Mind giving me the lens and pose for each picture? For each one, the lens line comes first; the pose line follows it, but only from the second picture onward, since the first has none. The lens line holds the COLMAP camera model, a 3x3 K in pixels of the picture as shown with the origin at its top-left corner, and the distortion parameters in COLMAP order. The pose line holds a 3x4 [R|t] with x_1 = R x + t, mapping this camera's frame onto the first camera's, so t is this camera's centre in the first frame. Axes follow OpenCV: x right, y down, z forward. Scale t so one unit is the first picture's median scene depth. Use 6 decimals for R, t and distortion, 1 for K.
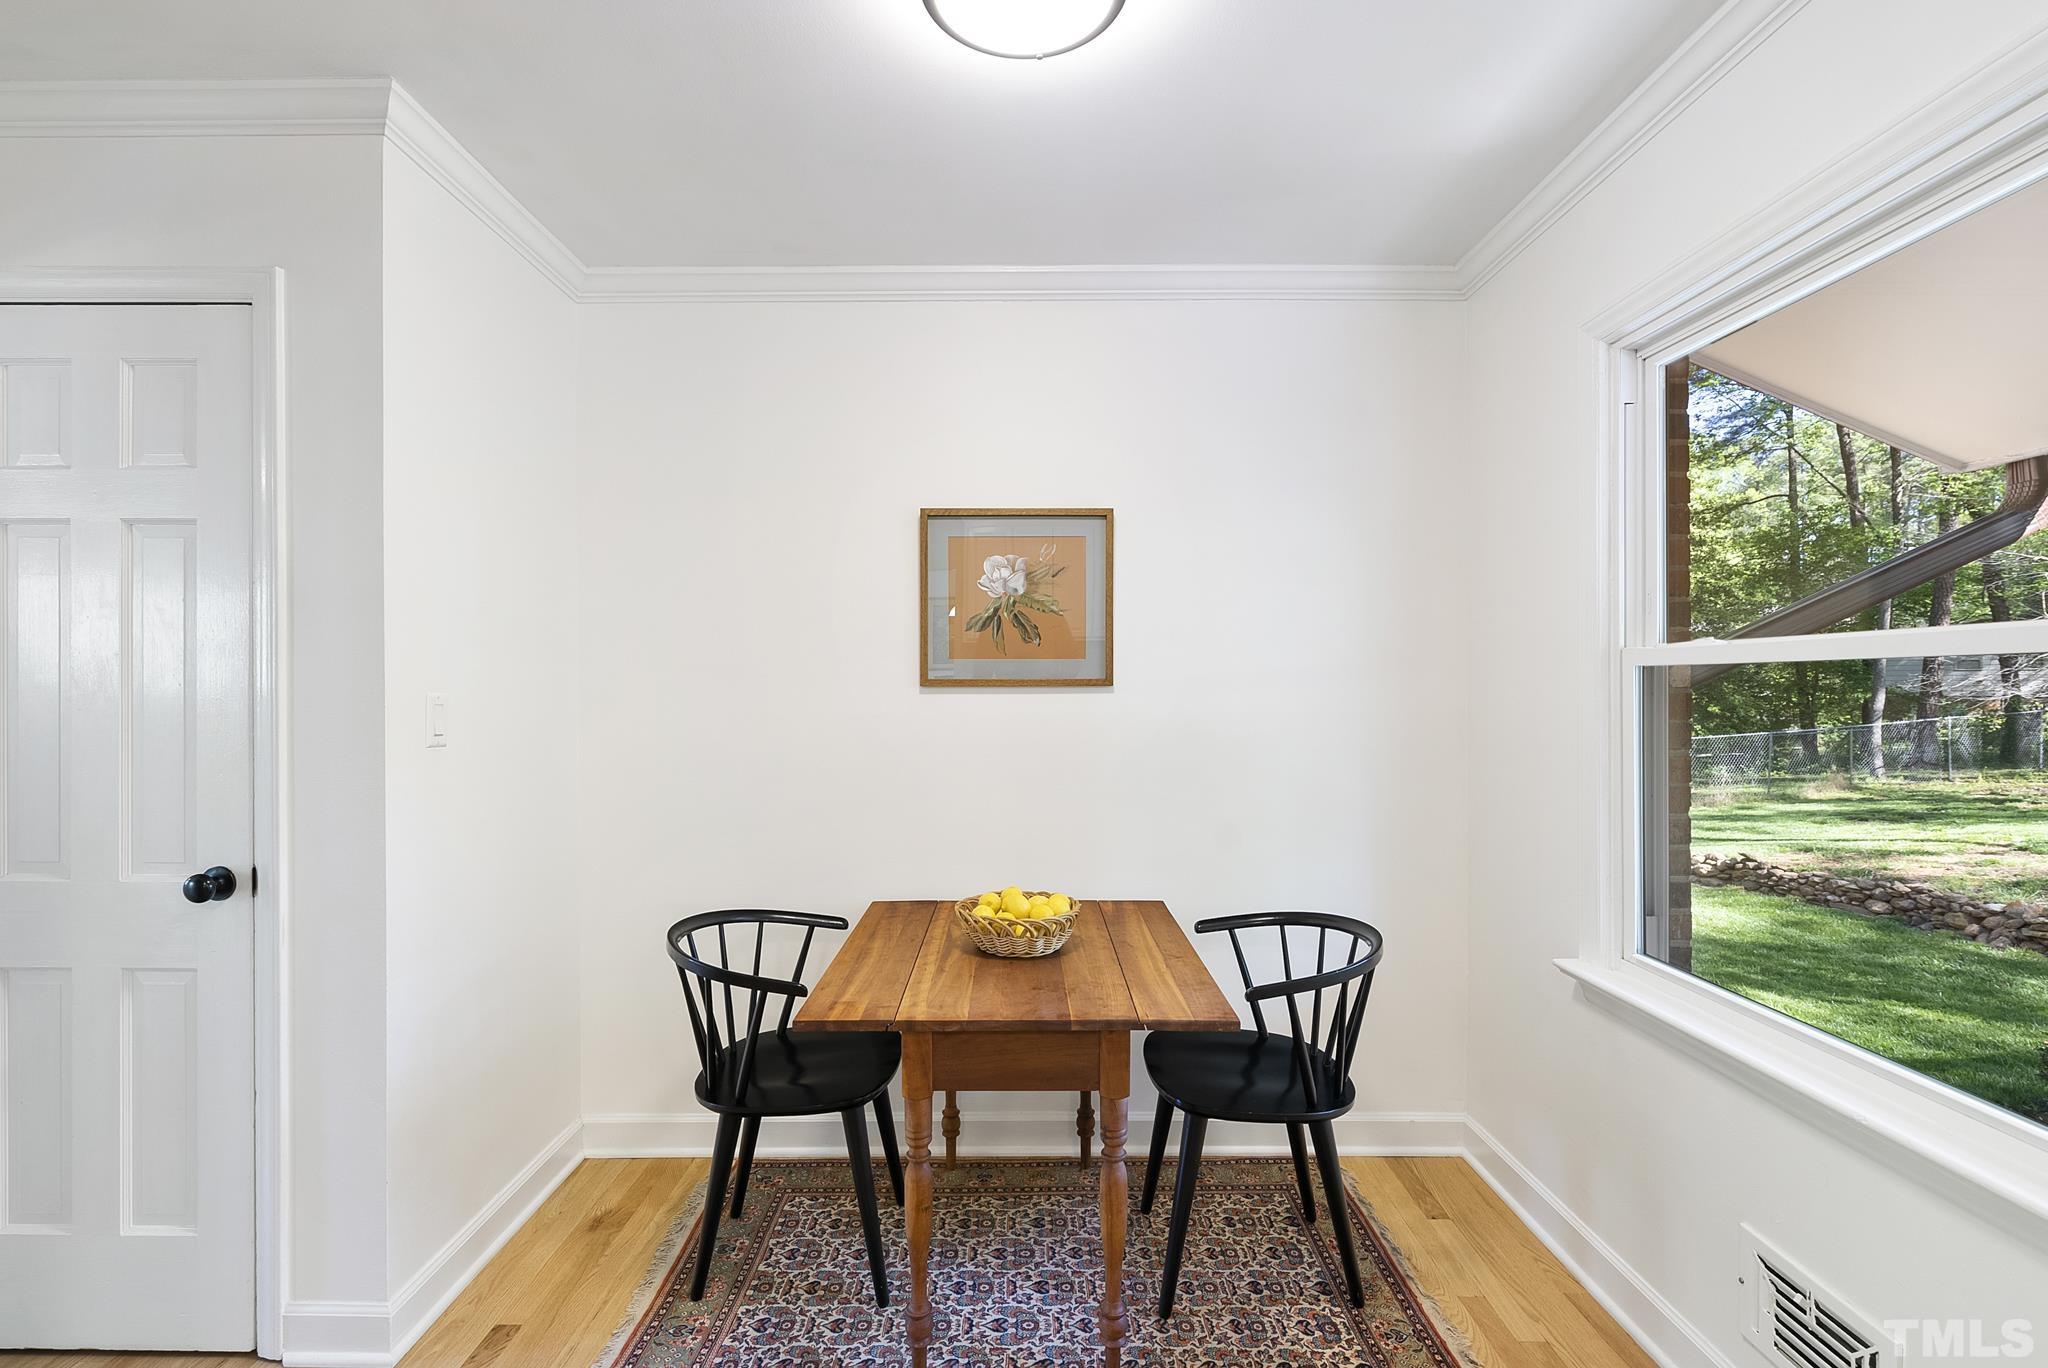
lens RADIAL K [[939.9, 0, 1027.0], [0, 939.9, 687.9], [0, 0, 1]] dist [-0.004129, 0.000241]
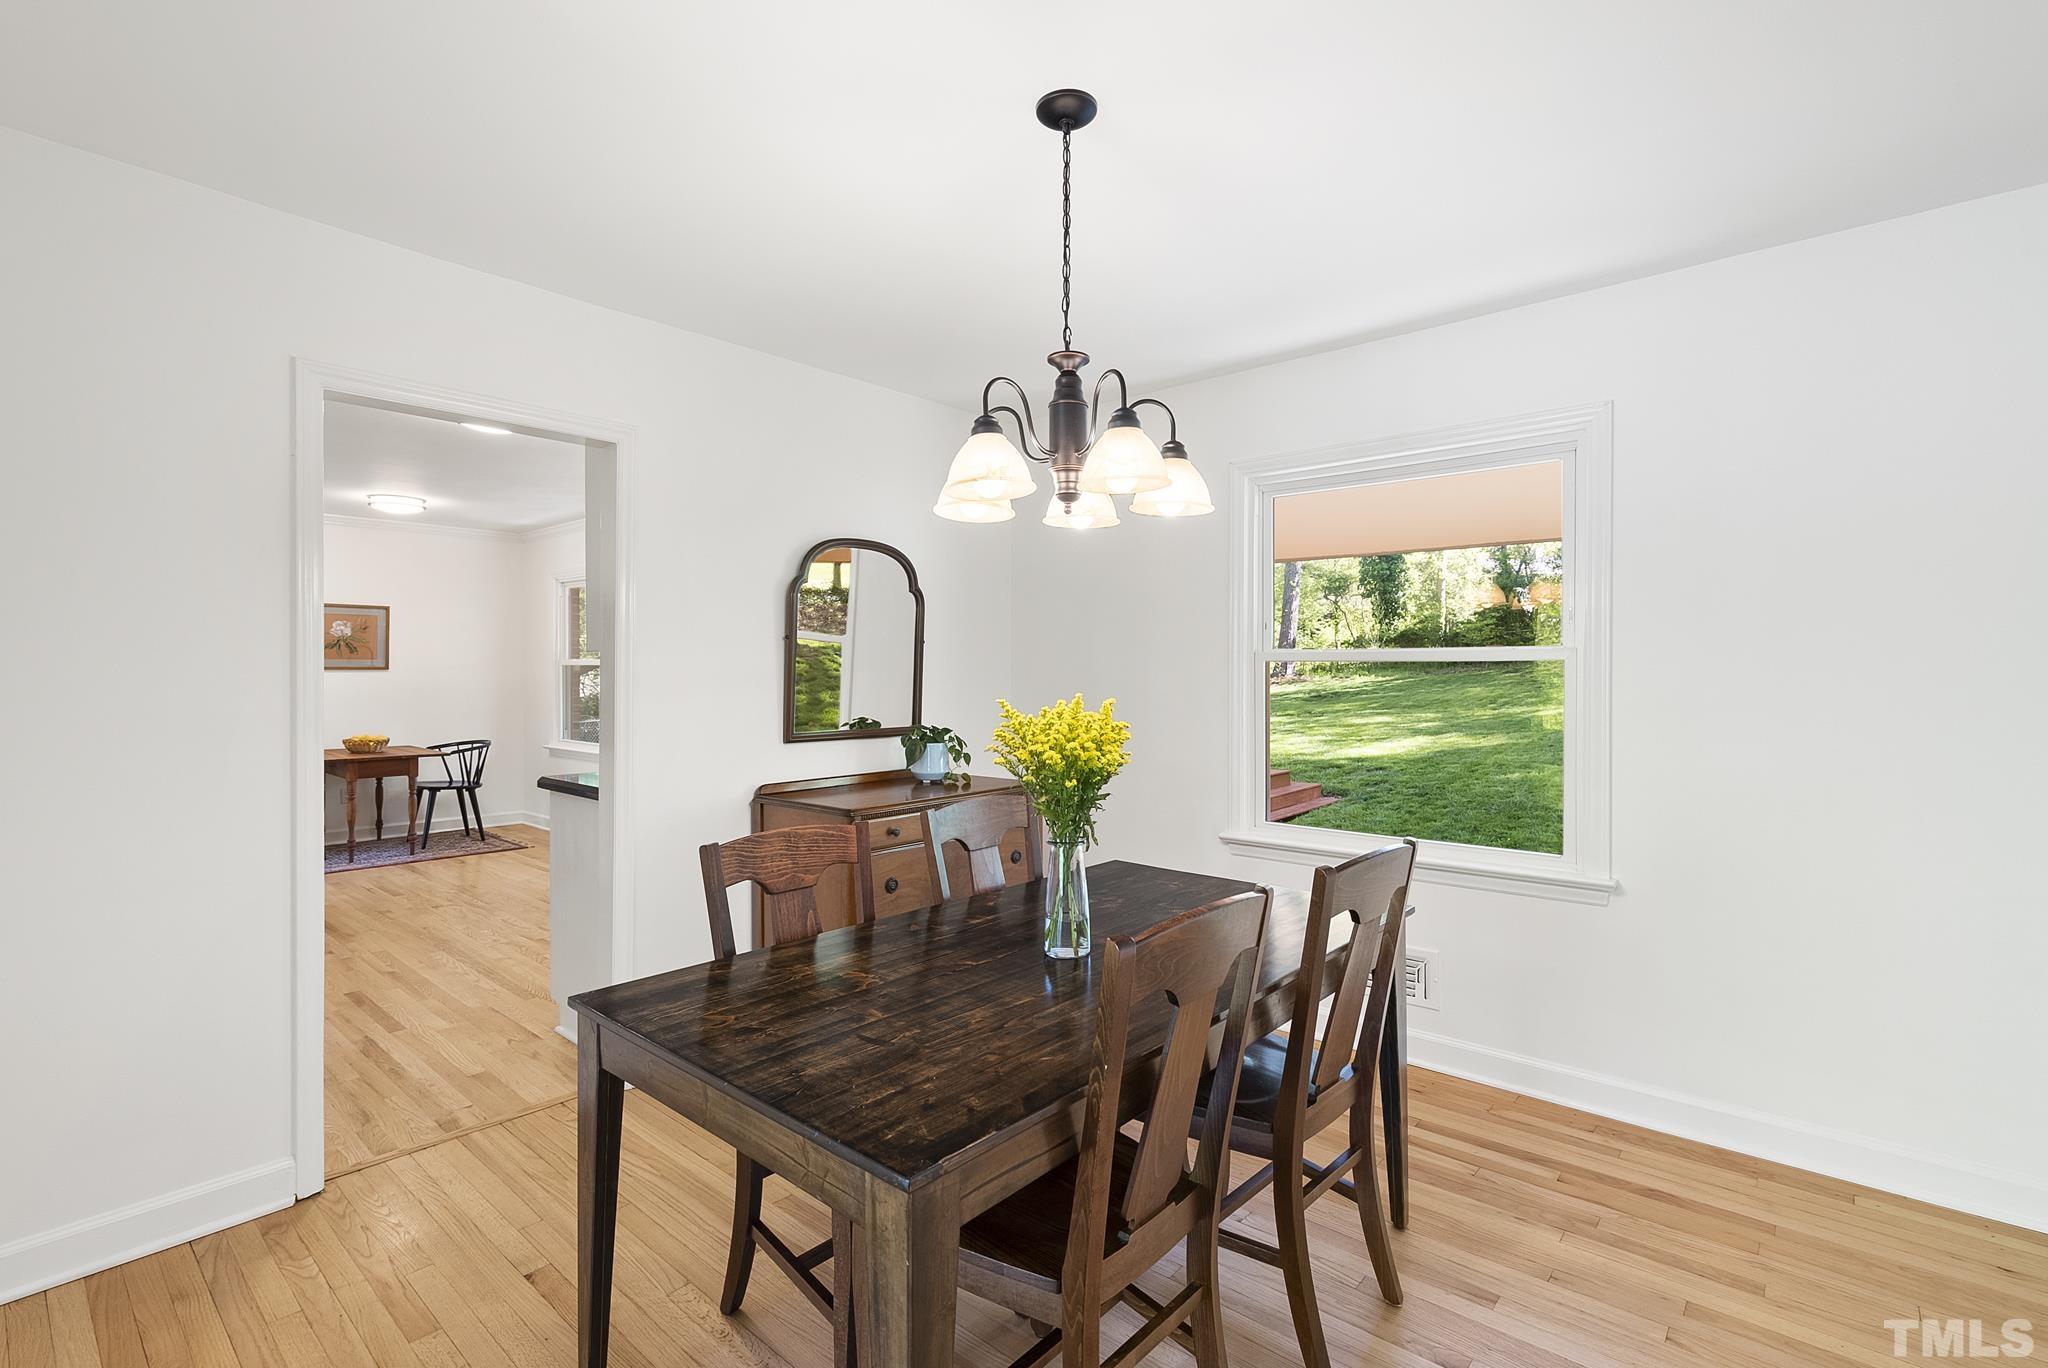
lens RADIAL K [[939.9, 0, 1030.1], [0, 939.9, 683.8], [0, 0, 1]] dist [-0.004129, 0.000241]
pose [[0.659298, -0.004023, 0.751871, -0.751081], [-0.000445, 0.999983, 0.005742, 0.023513], [-0.751881, -0.004120, 0.659285, -2.271246]]
